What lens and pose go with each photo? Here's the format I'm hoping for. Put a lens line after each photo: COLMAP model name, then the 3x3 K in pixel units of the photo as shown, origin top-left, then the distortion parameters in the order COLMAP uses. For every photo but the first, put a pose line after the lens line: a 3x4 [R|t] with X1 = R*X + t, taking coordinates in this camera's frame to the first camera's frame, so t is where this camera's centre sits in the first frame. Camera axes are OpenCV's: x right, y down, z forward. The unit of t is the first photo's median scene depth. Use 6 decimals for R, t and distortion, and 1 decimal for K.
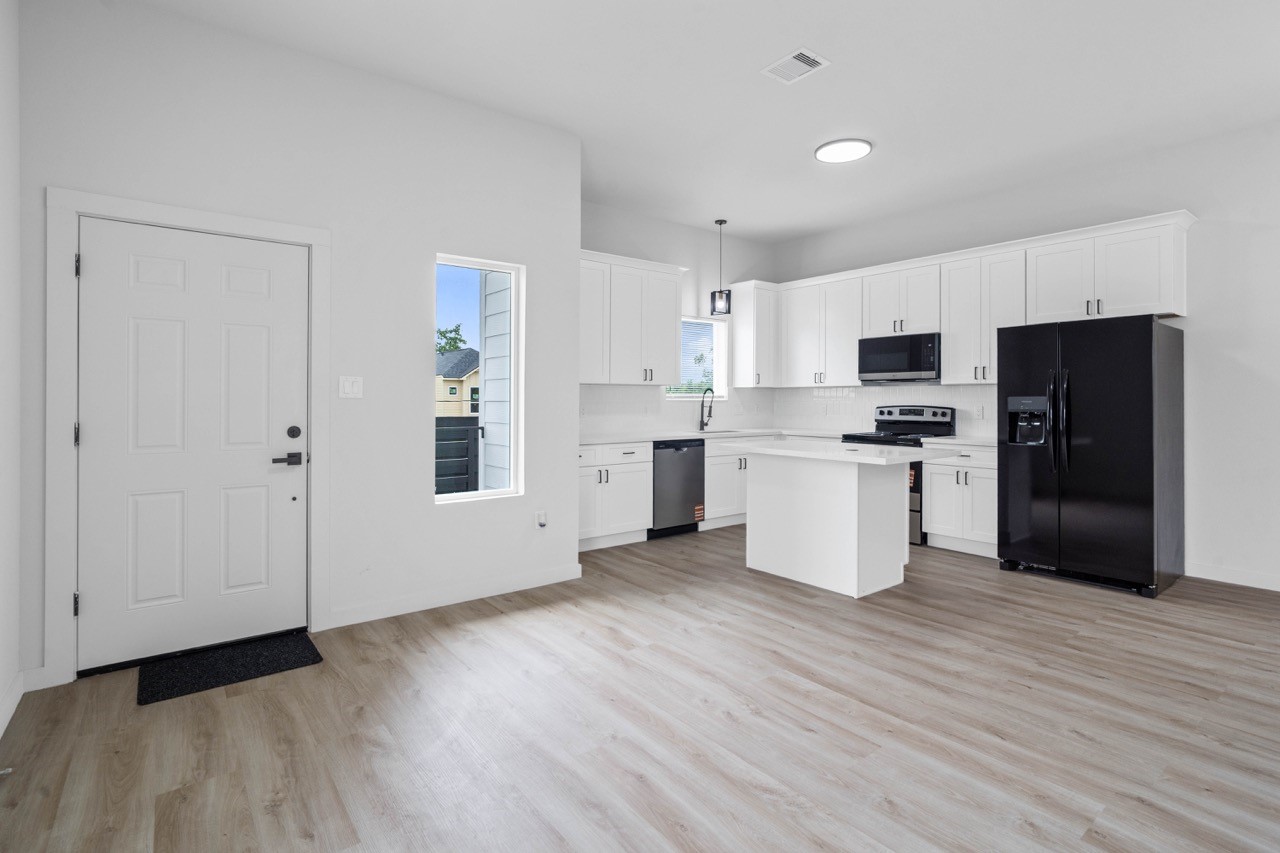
lens RADIAL K [[614.5, 0, 642.5], [0, 614.5, 411.6], [0, 0, 1]] dist [-0.008632, 0.007372]
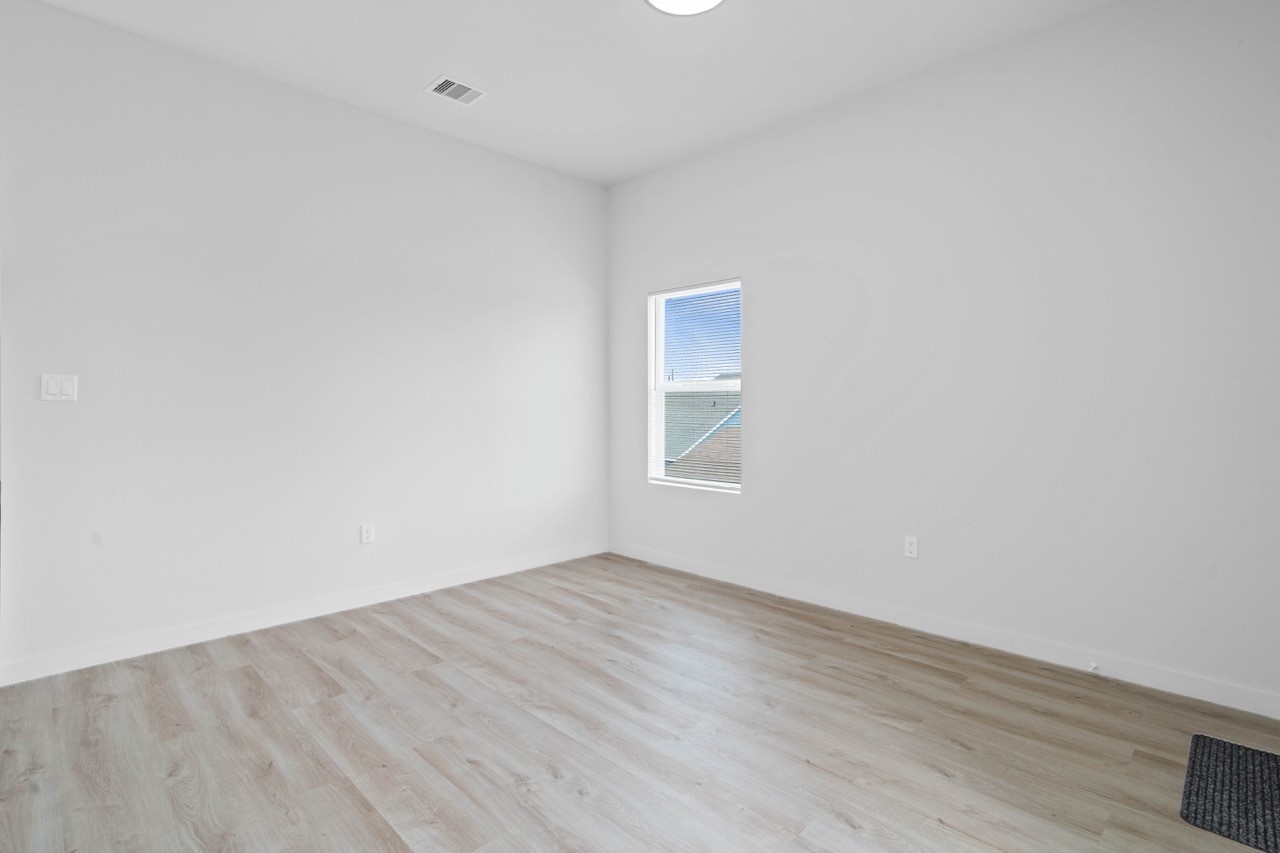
lens RADIAL K [[614.5, 0, 633.7], [0, 614.5, 413.8], [0, 0, 1]] dist [-0.008632, 0.007372]
pose [[-0.992965, 0.000696, -0.118405, 0.079705], [-0.002300, 0.999681, 0.025166, -0.015848], [0.118385, 0.025261, -0.992646, 1.091776]]
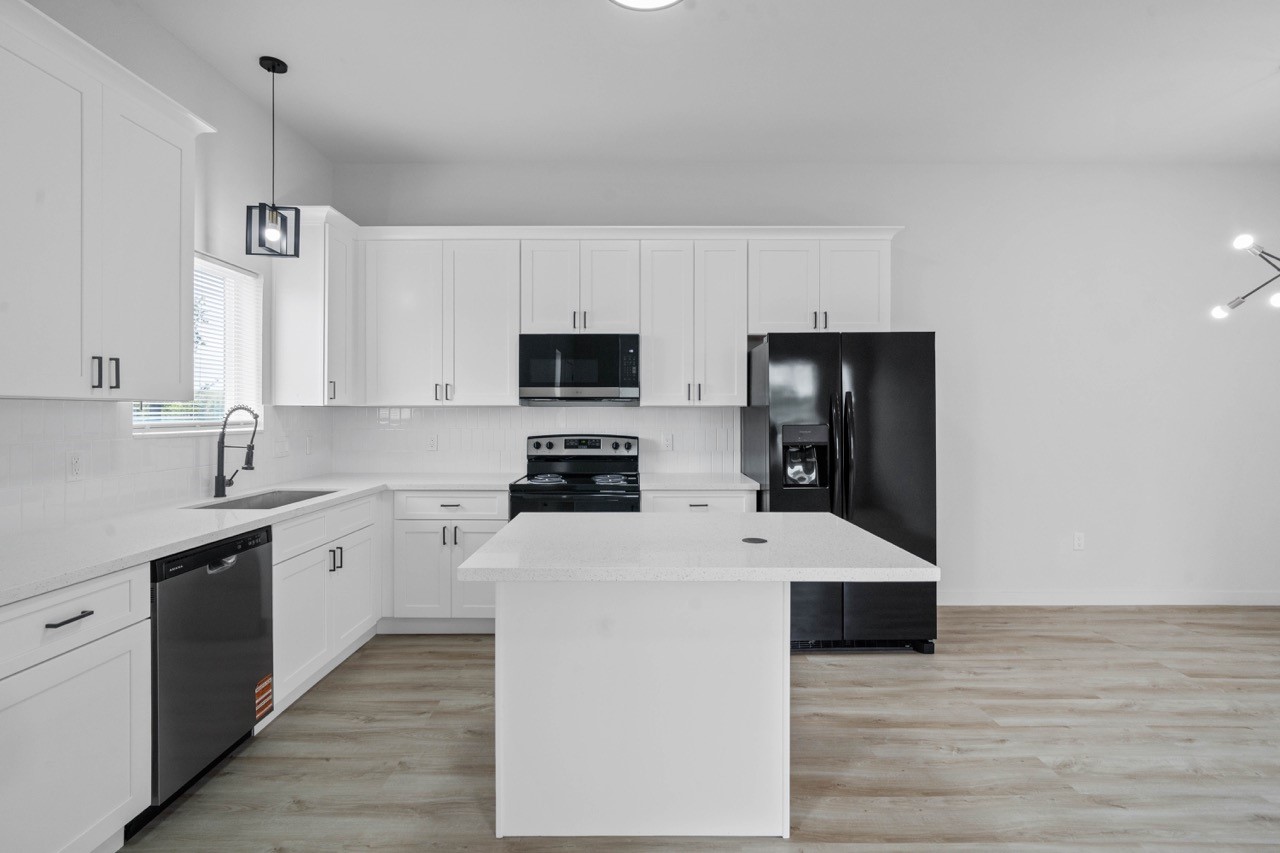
lens RADIAL K [[614.5, 0, 635.0], [0, 614.5, 414.2], [0, 0, 1]] dist [-0.008632, 0.007372]
pose [[0.614037, -0.003025, 0.789271, -0.118702], [0.014819, 0.999861, -0.007697, -0.038418], [-0.789138, 0.016422, 0.613997, 0.740298]]
